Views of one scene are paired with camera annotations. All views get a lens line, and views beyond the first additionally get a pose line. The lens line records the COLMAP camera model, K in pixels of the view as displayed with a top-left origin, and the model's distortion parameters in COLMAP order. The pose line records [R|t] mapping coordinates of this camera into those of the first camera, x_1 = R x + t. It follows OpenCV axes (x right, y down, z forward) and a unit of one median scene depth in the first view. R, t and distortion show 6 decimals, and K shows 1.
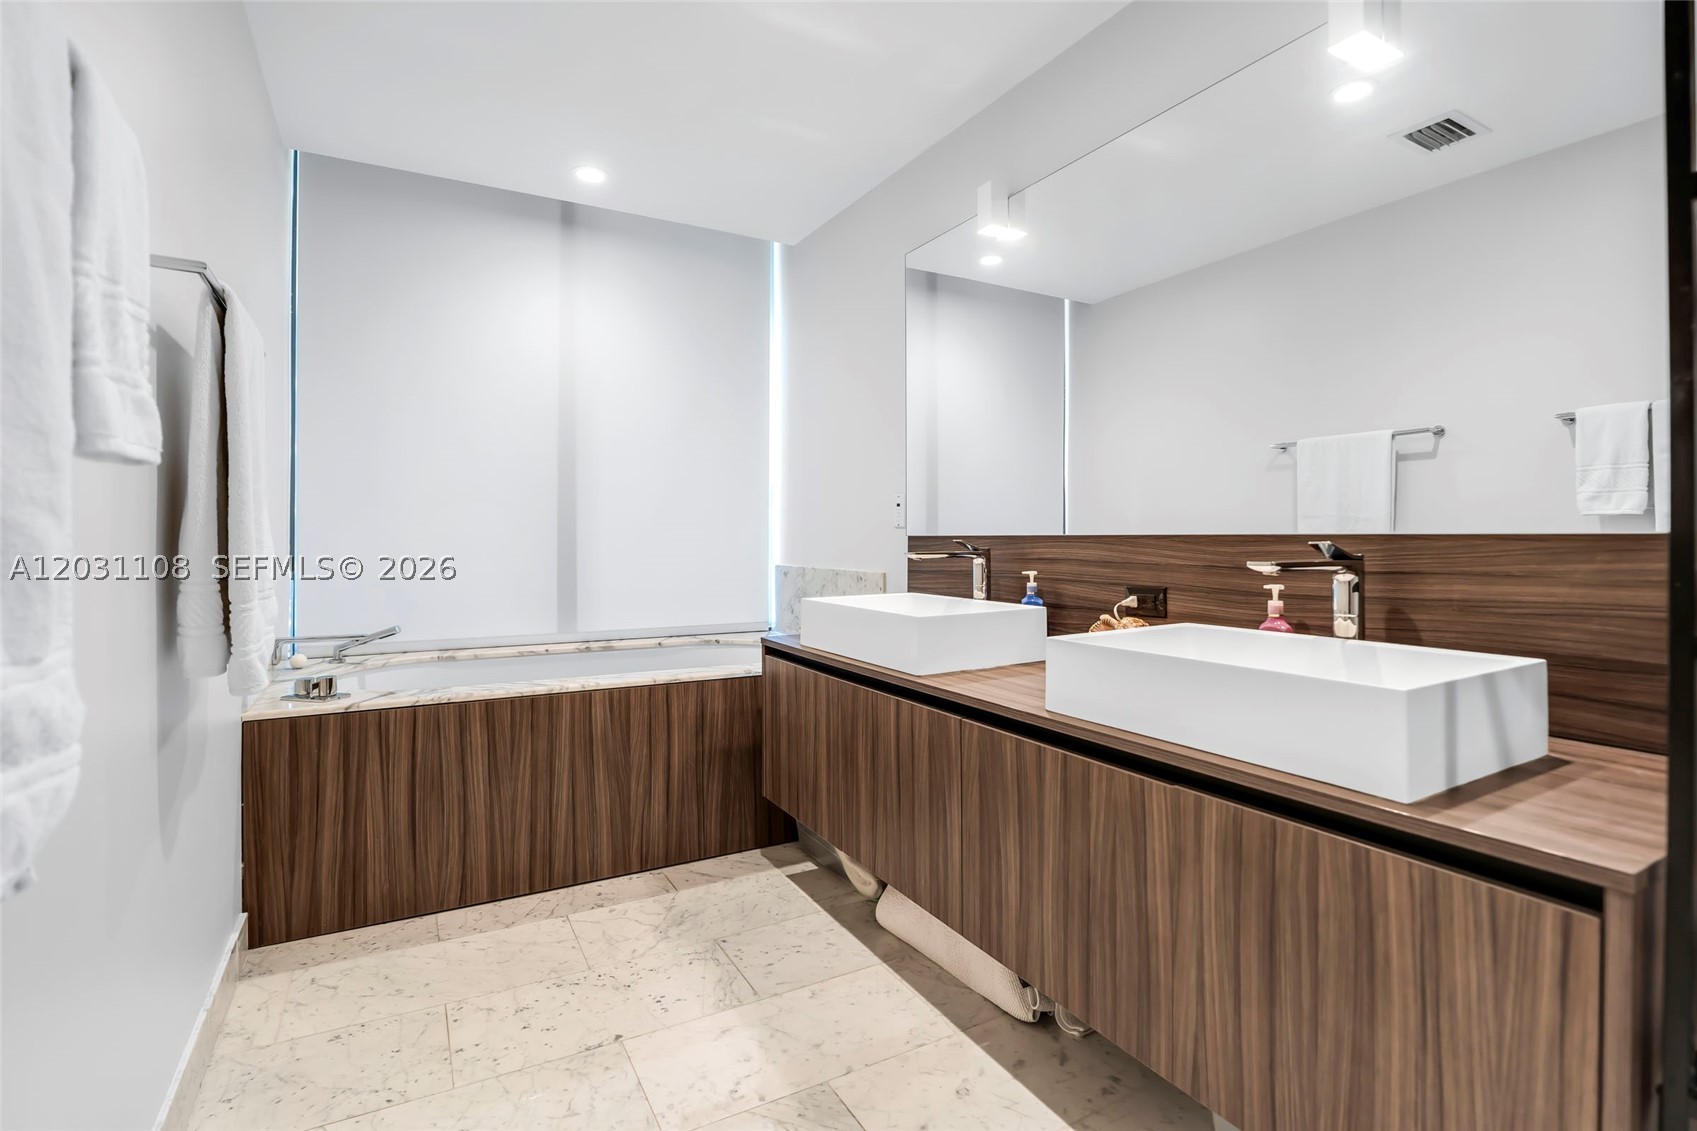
lens RADIAL K [[801.0, 0, 848.4], [0, 801.0, 531.2], [0, 0, 1]] dist [-0.025249, 0.004301]
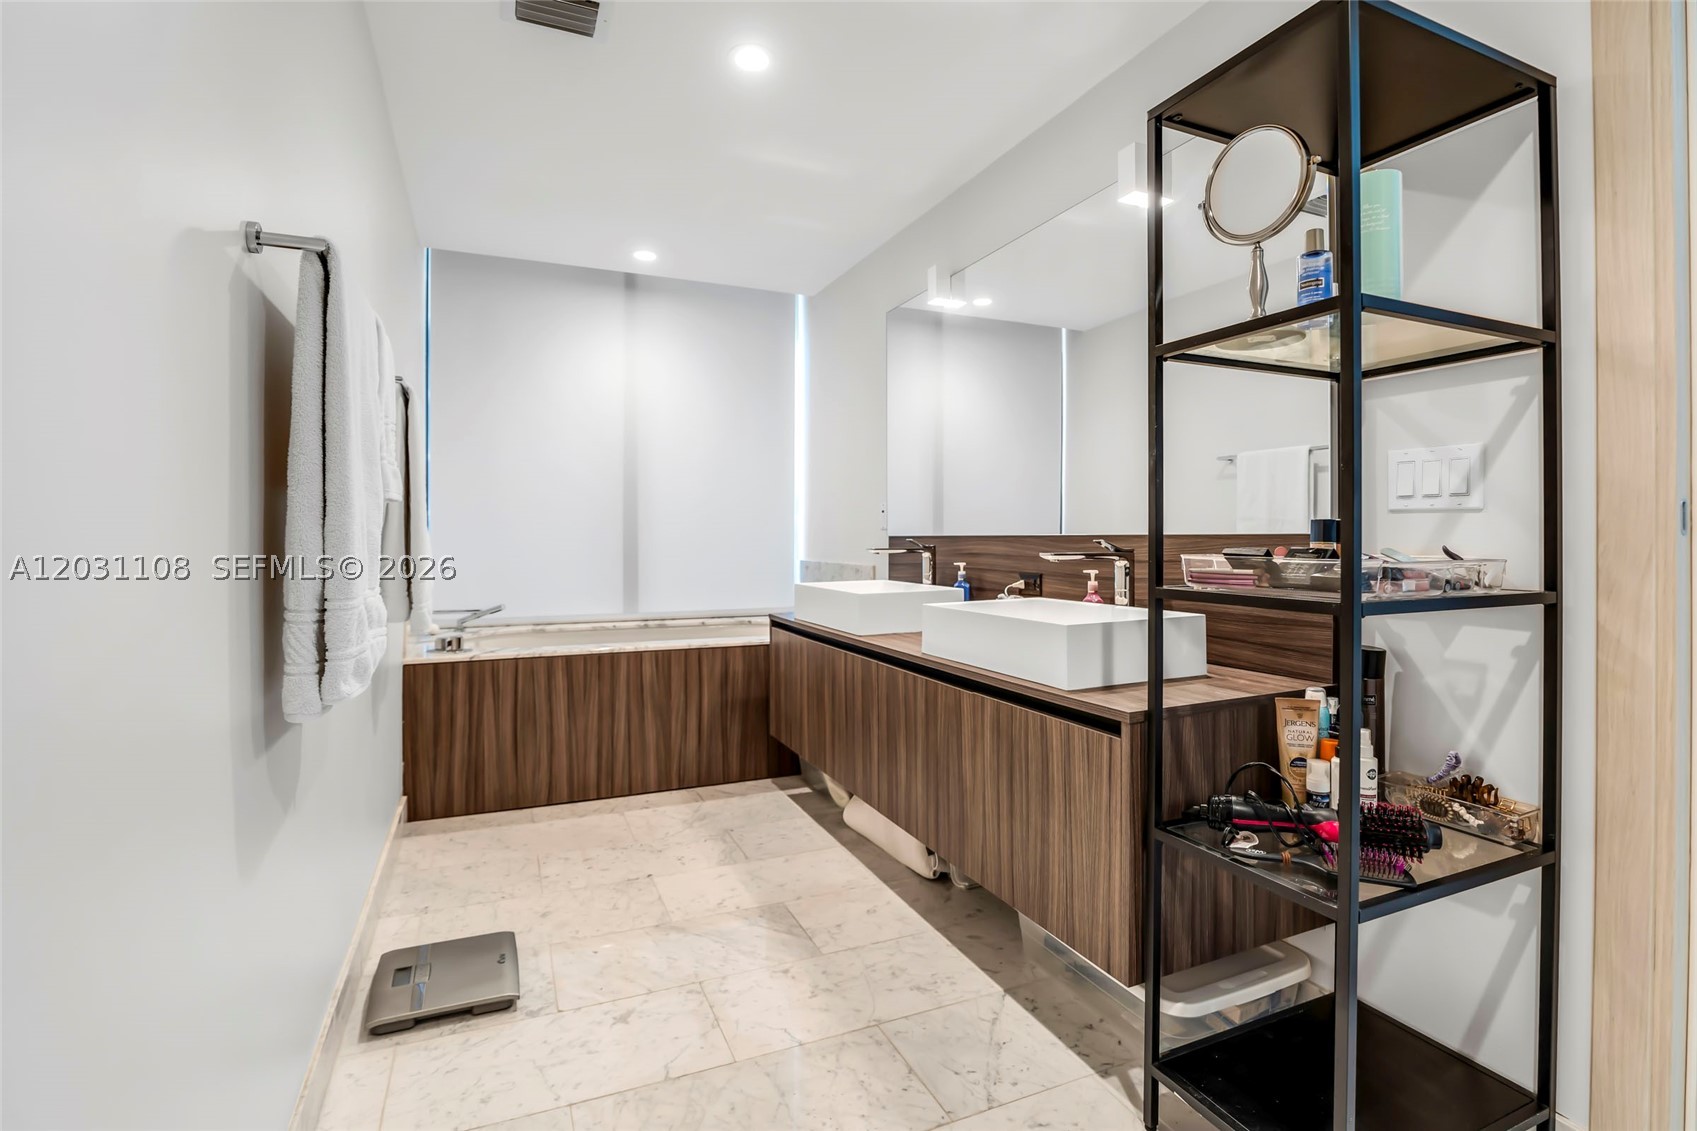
lens RADIAL K [[801.0, 0, 848.9], [0, 801.0, 533.8], [0, 0, 1]] dist [-0.025249, 0.004301]
pose [[0.995349, -0.000659, -0.096336, 0.162171], [0.000882, 0.999997, 0.002263, -0.001230], [0.096335, -0.002338, 0.995346, -0.321574]]
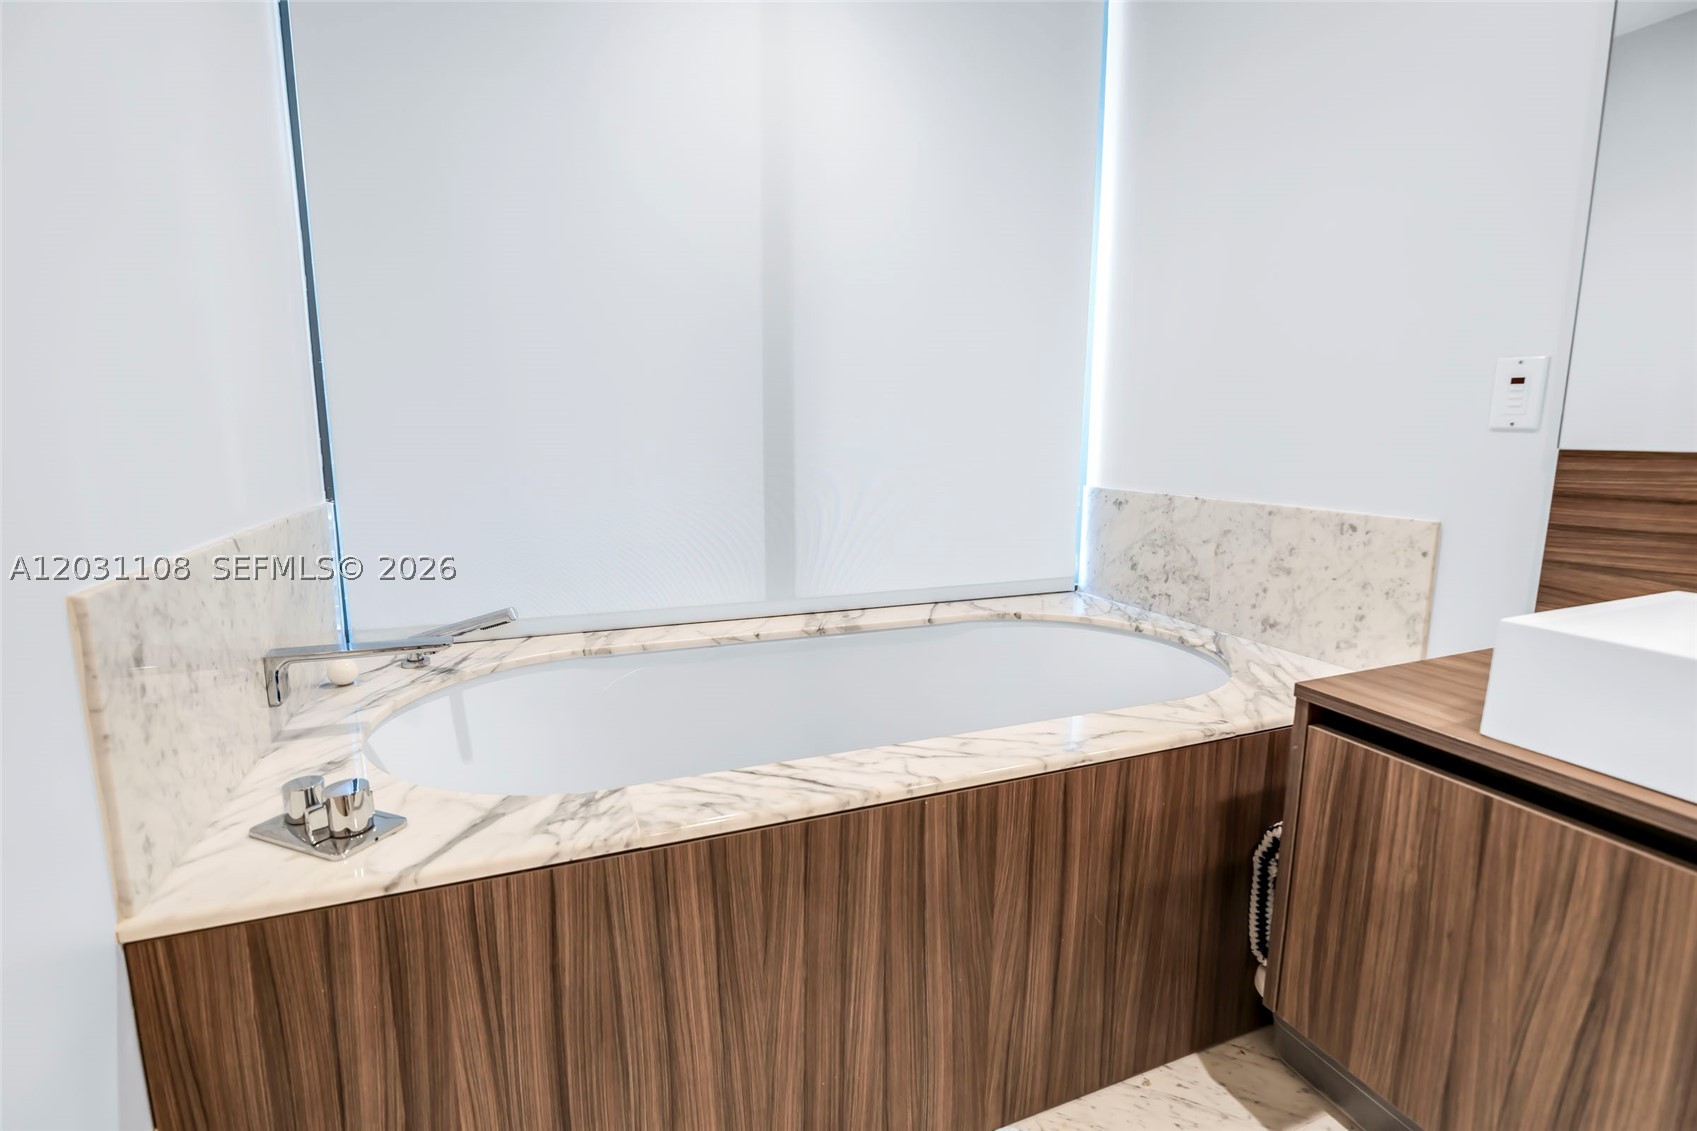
lens RADIAL K [[801.0, 0, 858.9], [0, 801.0, 560.7], [0, 0, 1]] dist [-0.025249, 0.004301]
pose [[0.992352, 0.026465, -0.120571, -0.322554], [-0.006102, 0.986069, 0.166223, -0.005139], [0.123290, -0.164216, 0.978689, 0.605847]]
